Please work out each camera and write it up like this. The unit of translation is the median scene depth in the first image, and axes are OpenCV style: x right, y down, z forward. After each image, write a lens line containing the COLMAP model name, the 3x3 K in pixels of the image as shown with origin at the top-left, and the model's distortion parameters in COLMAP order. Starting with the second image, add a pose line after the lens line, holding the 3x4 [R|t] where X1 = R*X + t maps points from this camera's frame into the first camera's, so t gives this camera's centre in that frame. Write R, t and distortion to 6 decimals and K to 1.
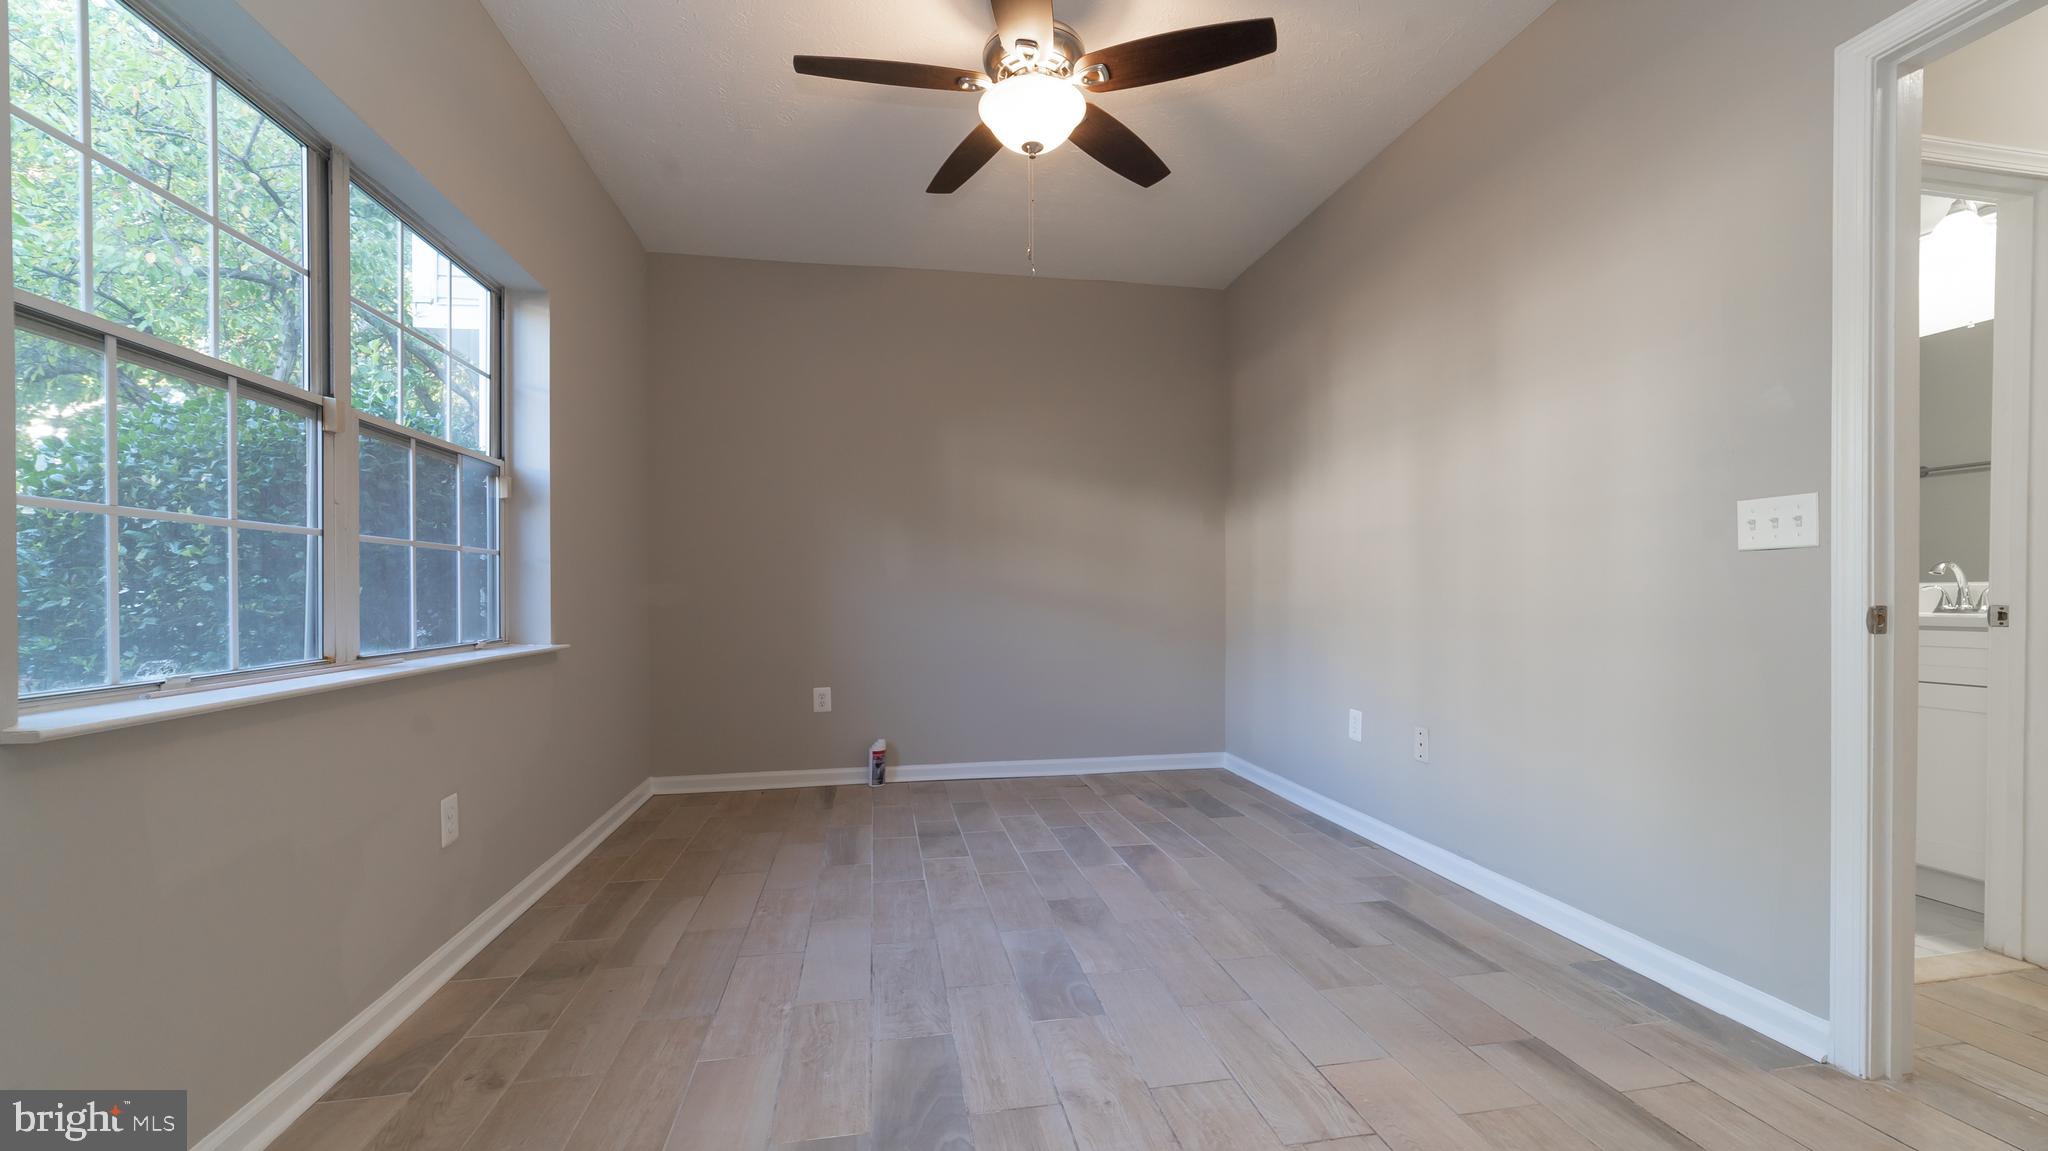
lens RADIAL K [[850.0, 0, 1058.8], [0, 850.0, 584.9], [0, 0, 1]] dist [-0.008087, 0.000161]
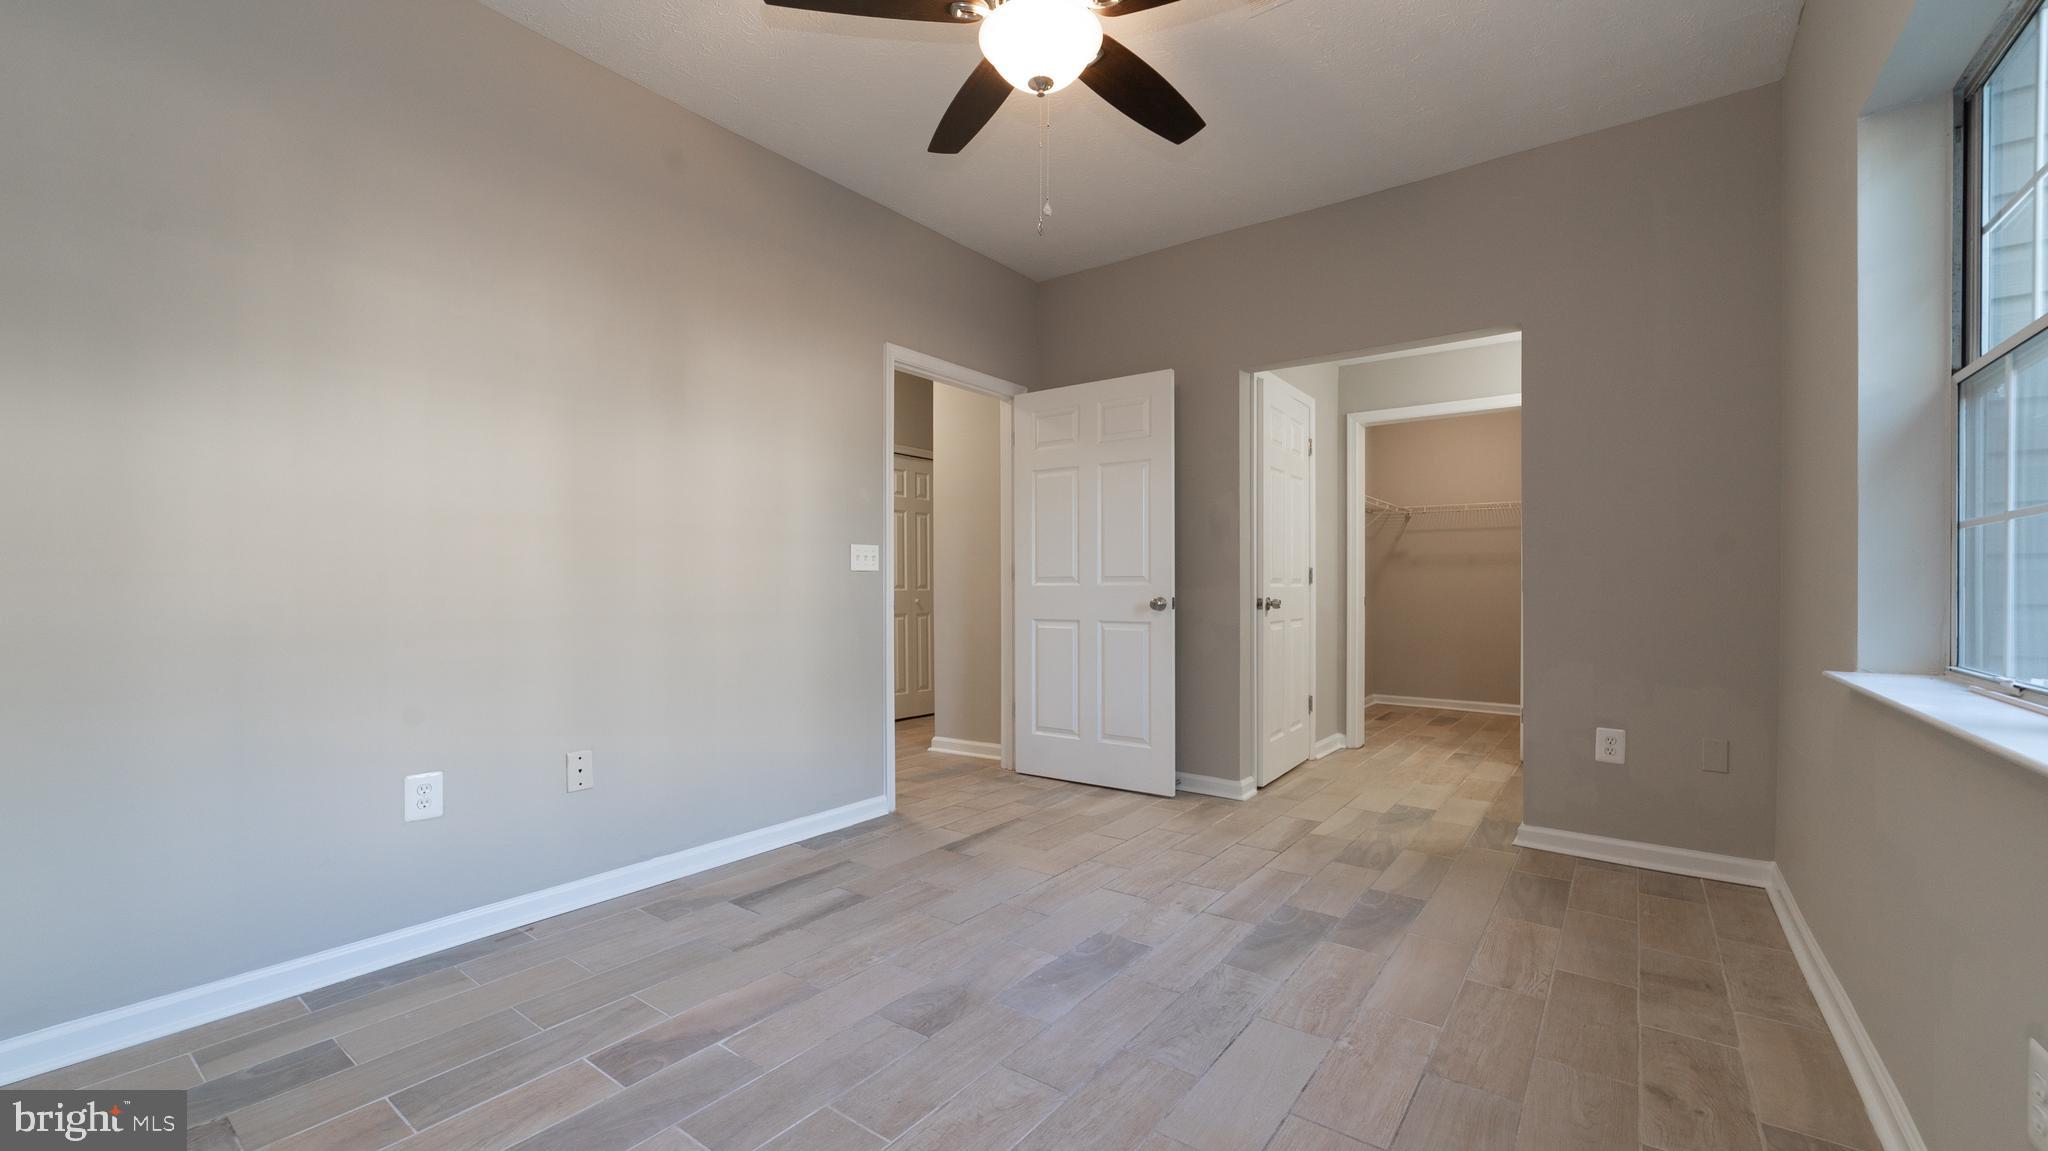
lens RADIAL K [[779.0, 0, 1029.3], [0, 779.0, 585.3], [0, 0, 1]] dist [-0.013563, 0.000140]
pose [[-0.651193, 0.010129, 0.758845, -0.575418], [0.000449, 0.999916, -0.012961, 0.010525], [-0.758912, -0.008100, -0.651142, 1.407269]]
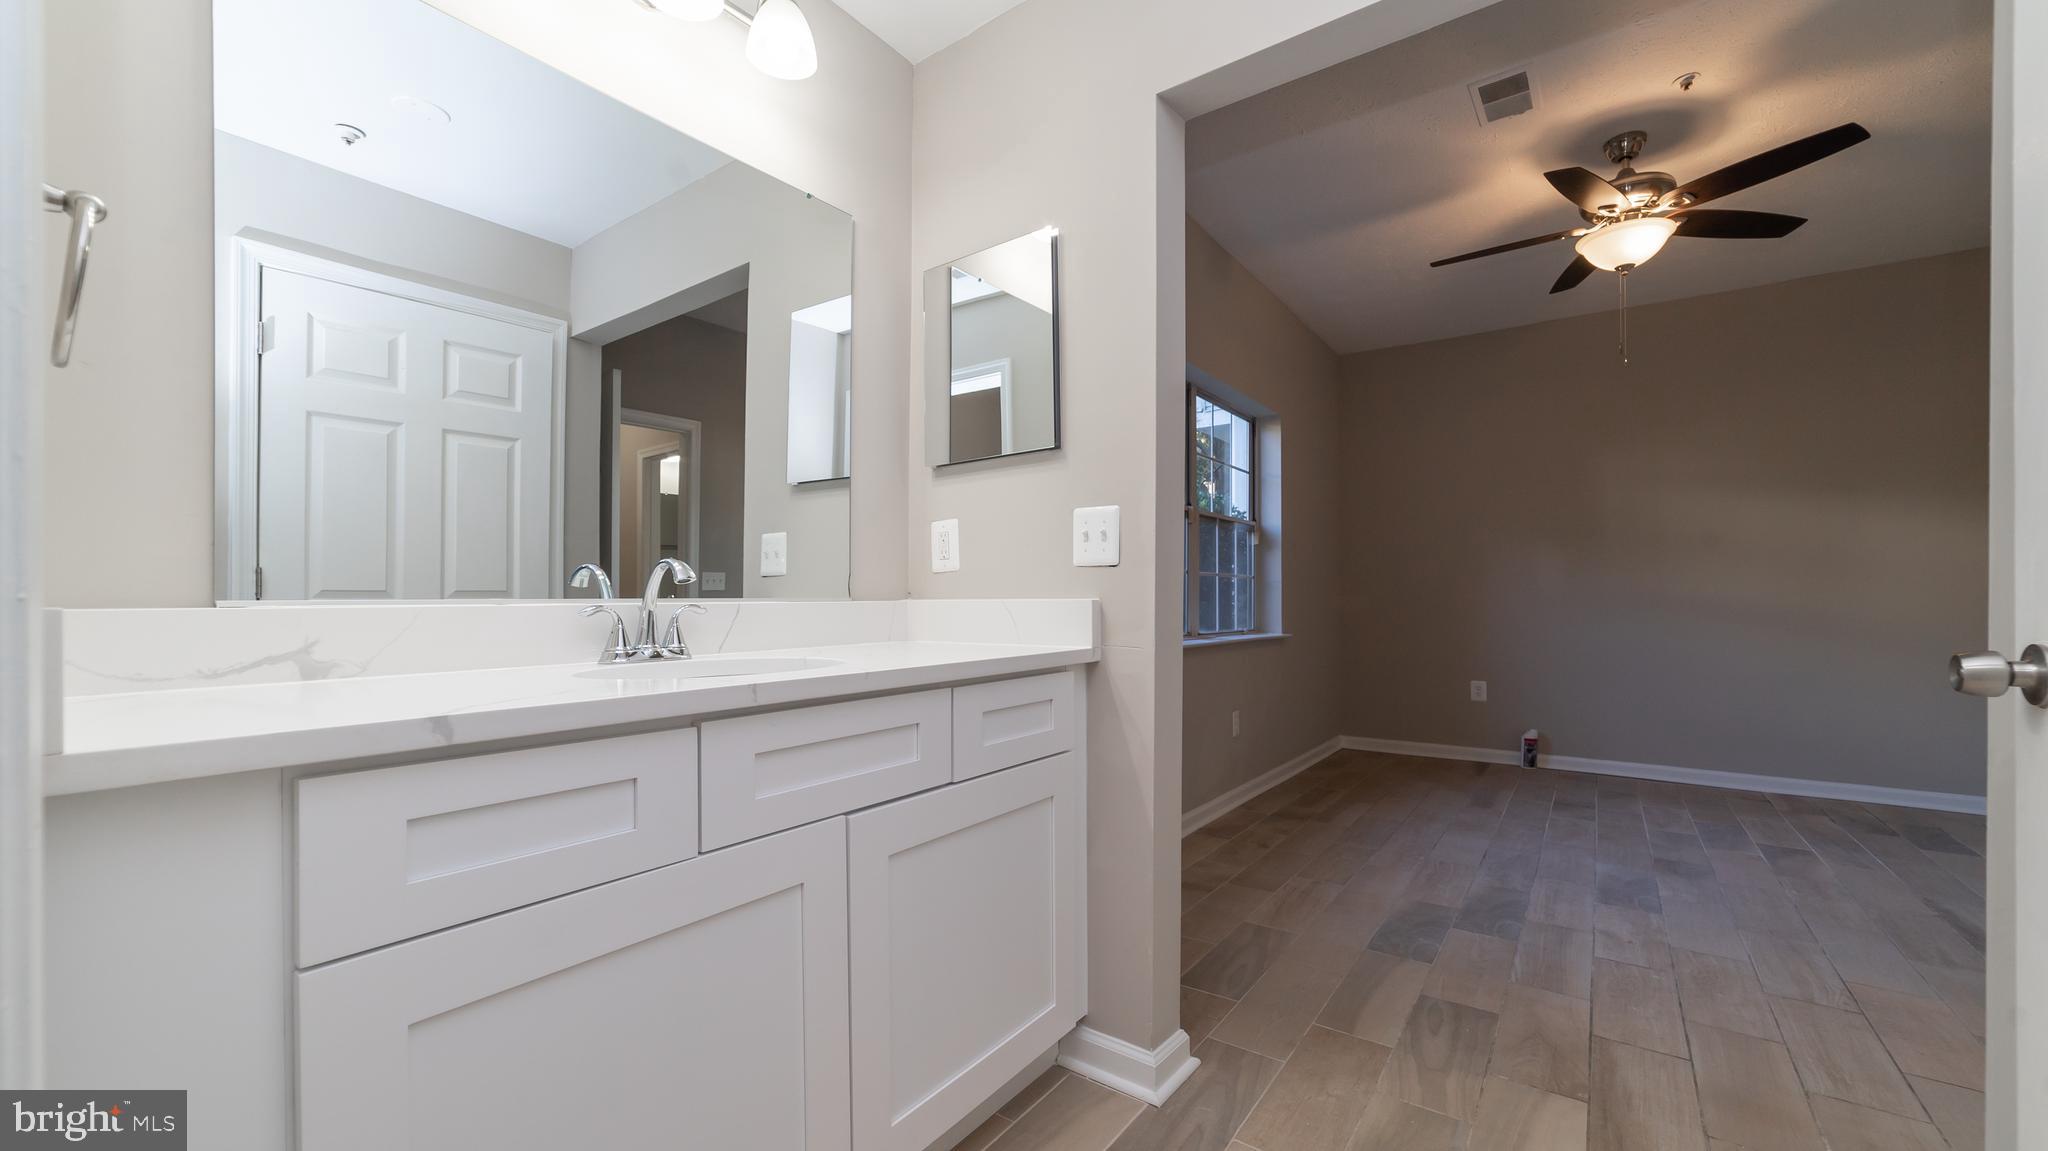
lens RADIAL K [[870.6, 0, 993.8], [0, 870.6, 589.1], [0, 0, 1]] dist [0.000615, 0.000642]
pose [[0.674527, 0.001027, -0.738249, 0.282096], [-0.003788, 0.999991, -0.002070, -0.010291], [0.738240, 0.004193, 0.674525, -0.579110]]
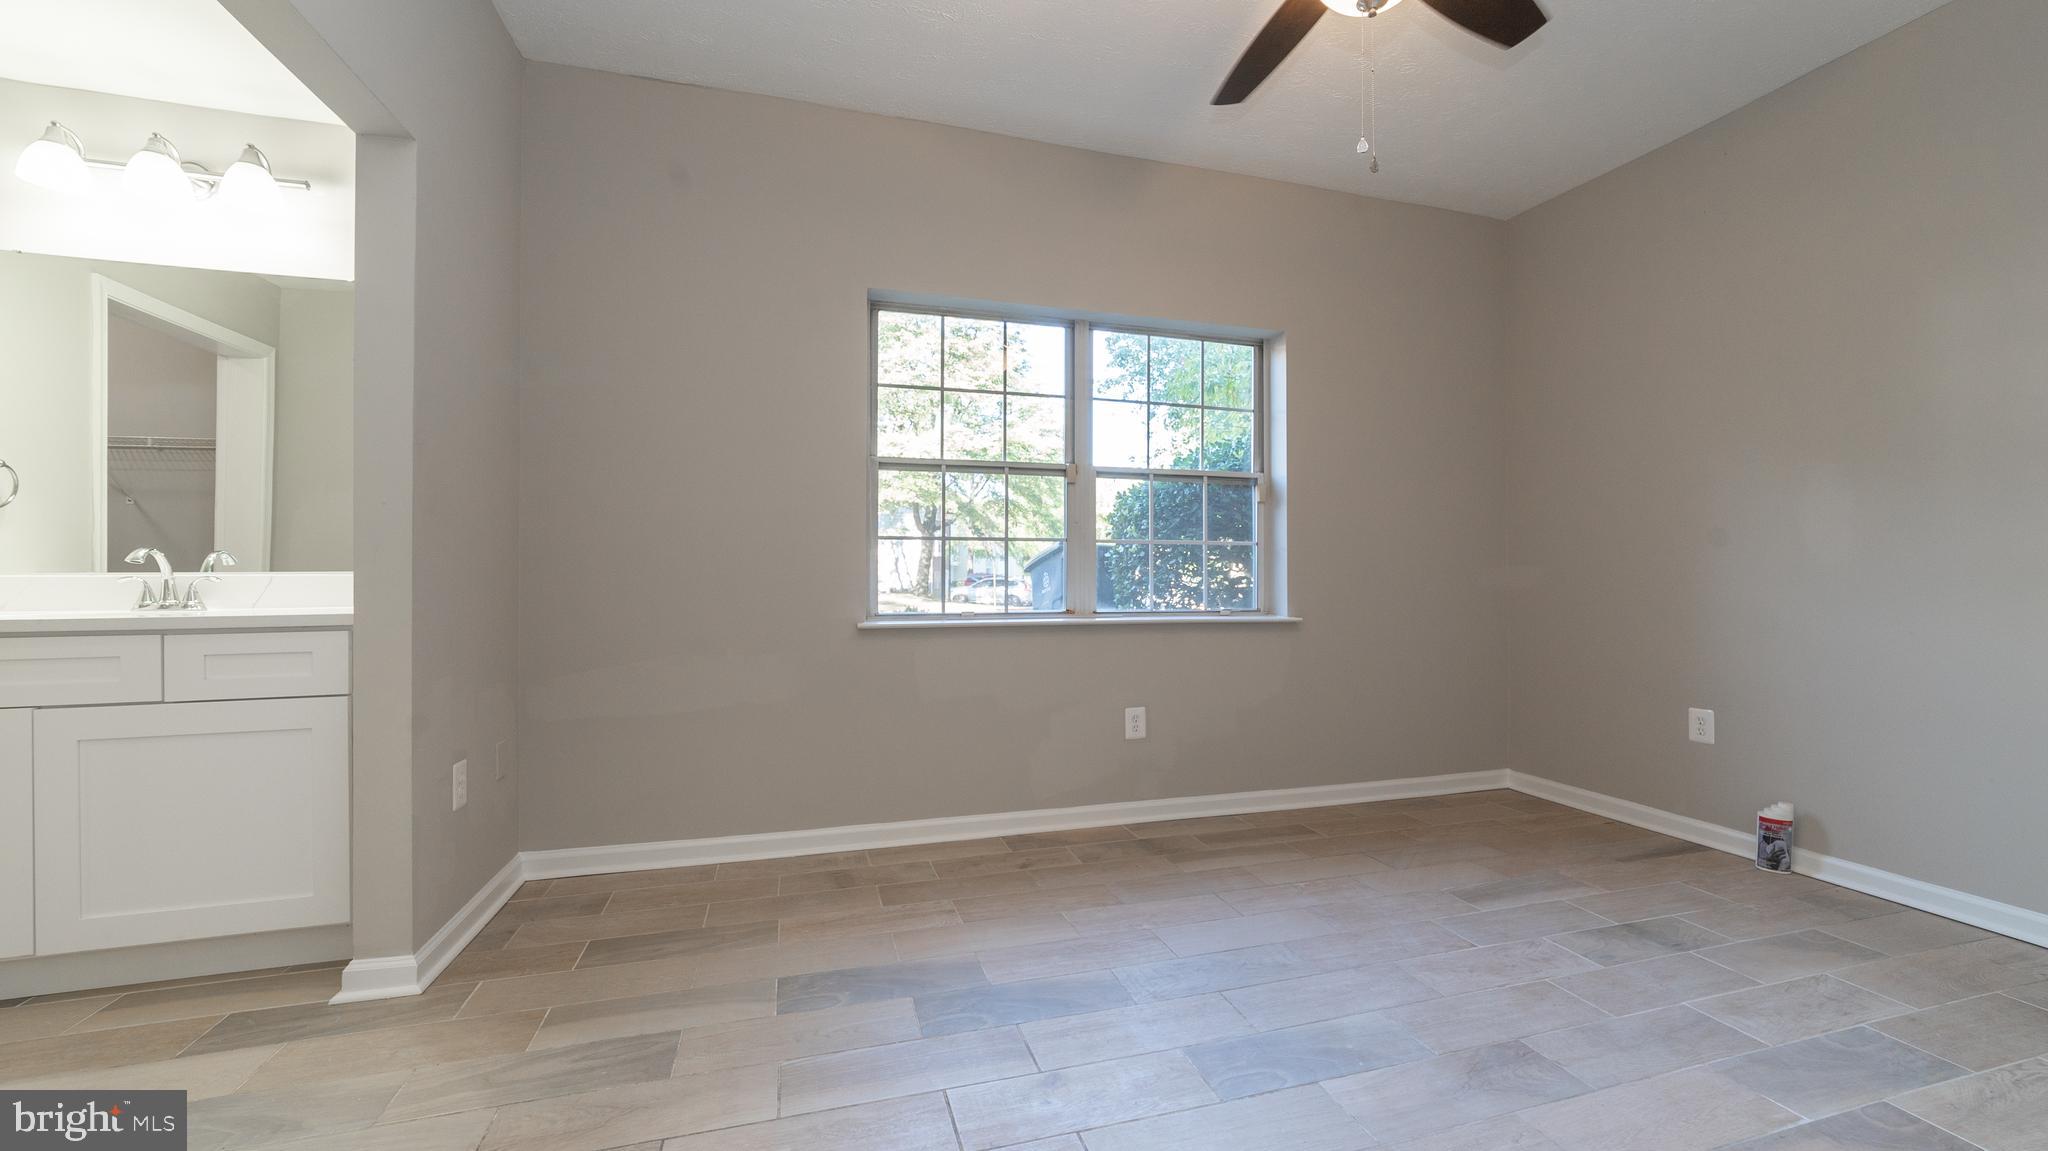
lens RADIAL K [[841.5, 0, 988.3], [0, 841.5, 554.4], [0, 0, 1]] dist [-0.019503, 0.008436]
pose [[0.042429, -0.005930, -0.999082, 0.664879], [0.001985, 0.999981, -0.005851, -0.015775], [0.999097, -0.001735, 0.042440, 0.567368]]
